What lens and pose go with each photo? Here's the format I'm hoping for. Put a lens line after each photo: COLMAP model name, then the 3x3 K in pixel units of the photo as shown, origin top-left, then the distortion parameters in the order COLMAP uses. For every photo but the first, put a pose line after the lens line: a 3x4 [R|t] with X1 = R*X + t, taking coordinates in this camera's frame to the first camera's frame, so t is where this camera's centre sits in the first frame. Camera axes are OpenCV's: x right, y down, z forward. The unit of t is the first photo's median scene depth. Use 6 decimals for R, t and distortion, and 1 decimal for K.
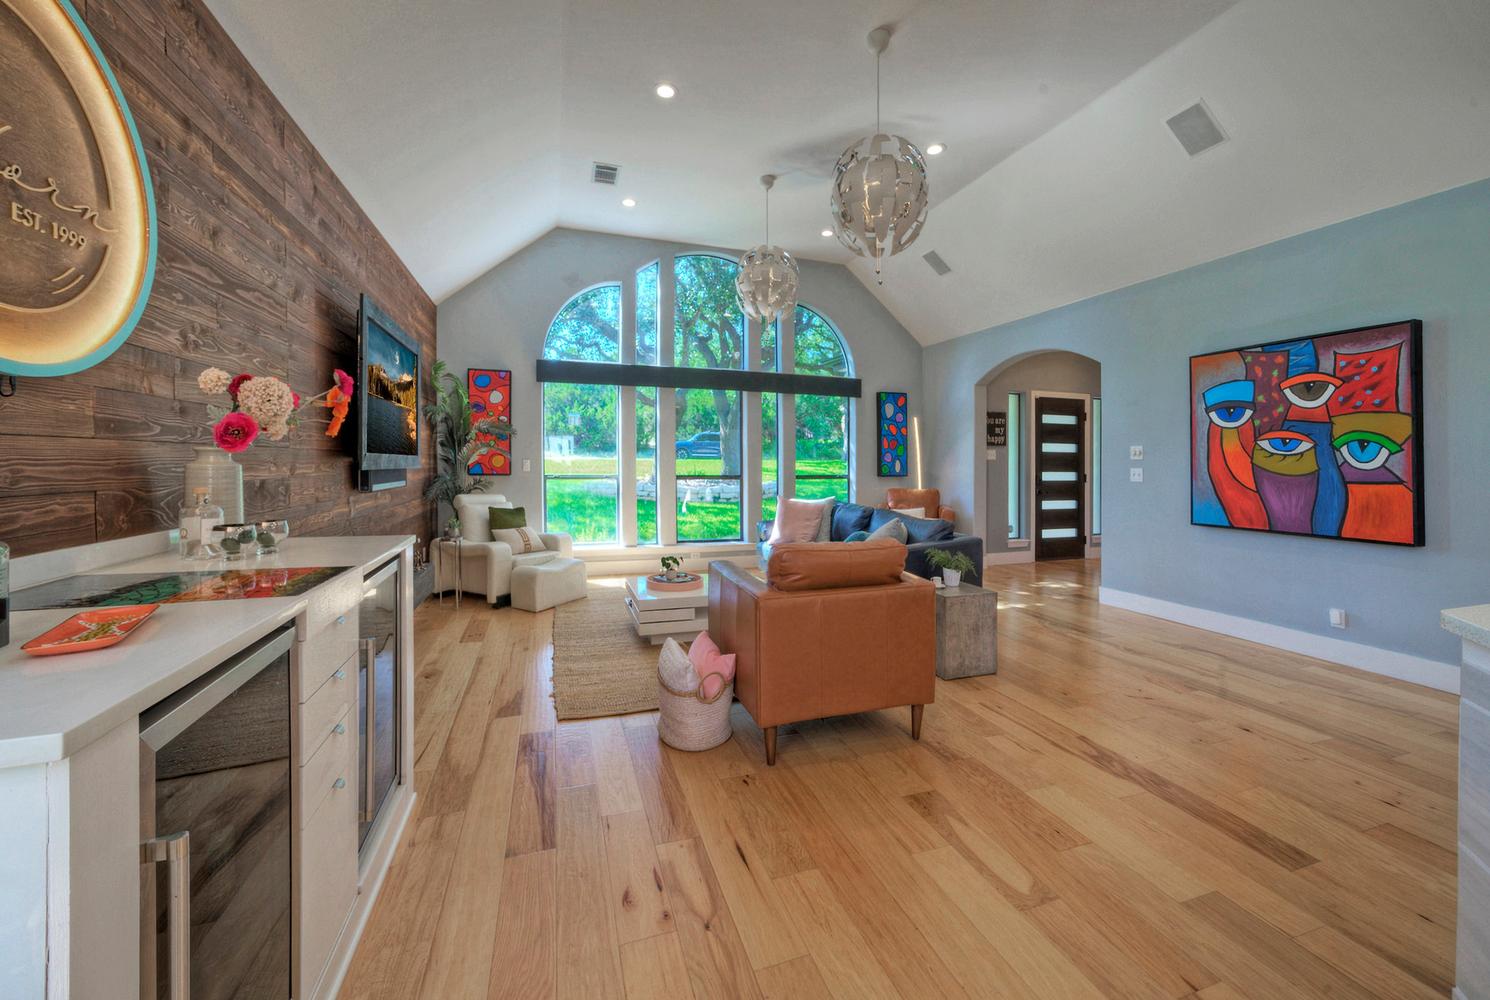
lens RADIAL K [[564.5, 0, 724.2], [0, 564.5, 458.0], [0, 0, 1]] dist [-0.000075, 0.001817]
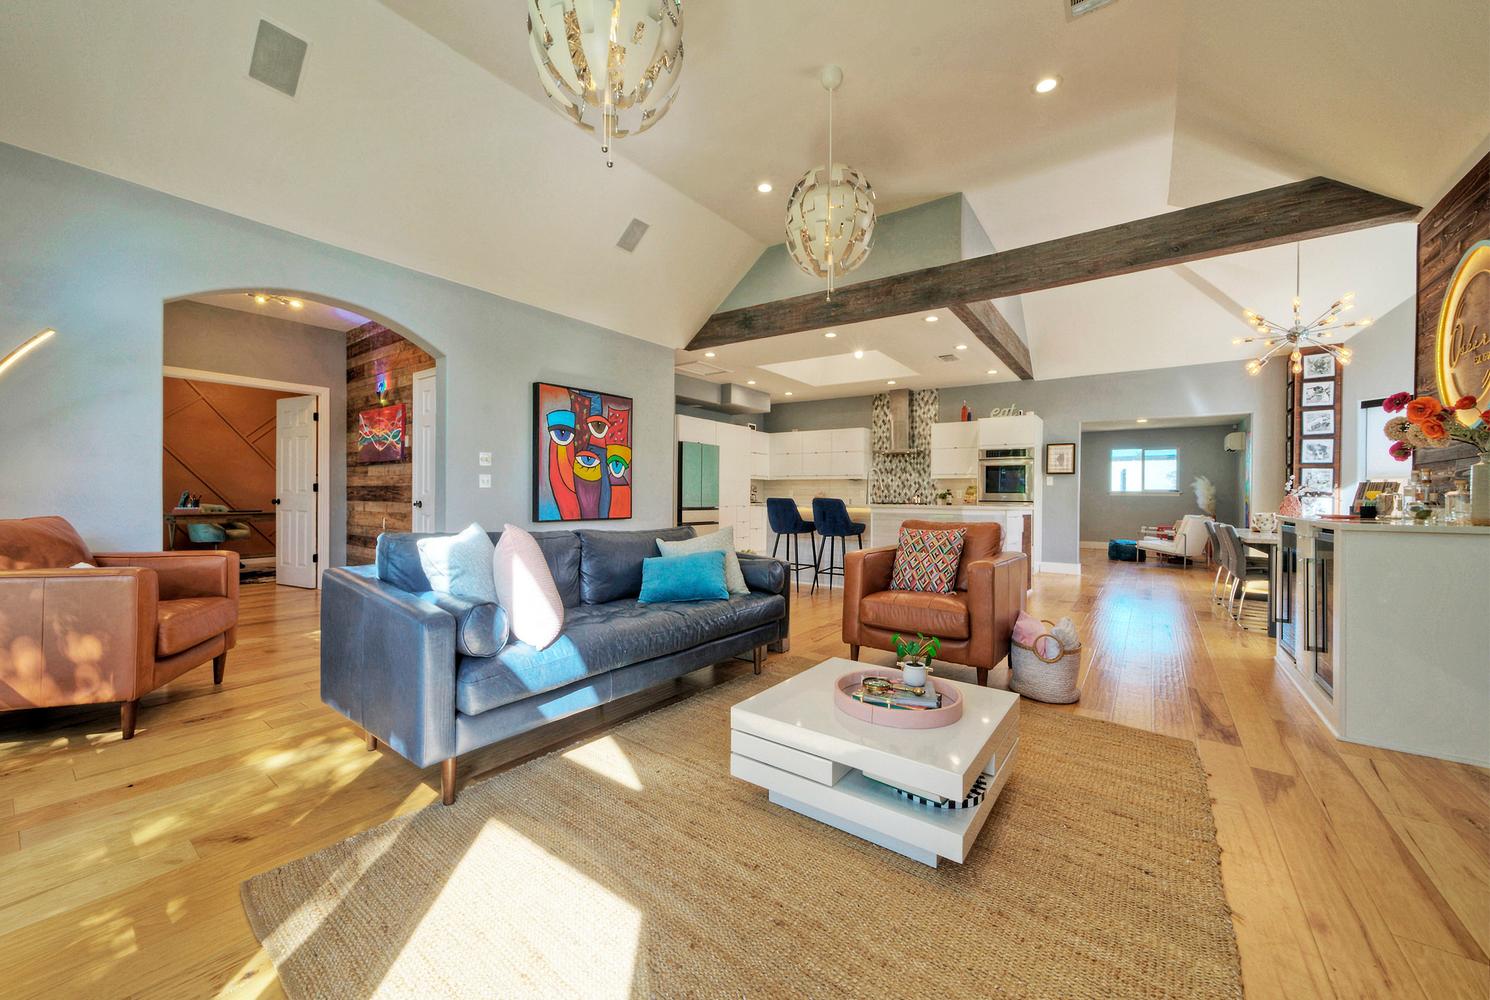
lens RADIAL K [[564.5, 0, 716.9], [0, 564.5, 495.4], [0, 0, 1]] dist [-0.000075, 0.001817]
pose [[-0.577662, -0.015717, 0.816124, -0.390398], [-0.014470, 0.999855, 0.009014, 0.046344], [-0.816148, -0.006602, -0.577806, 1.428672]]
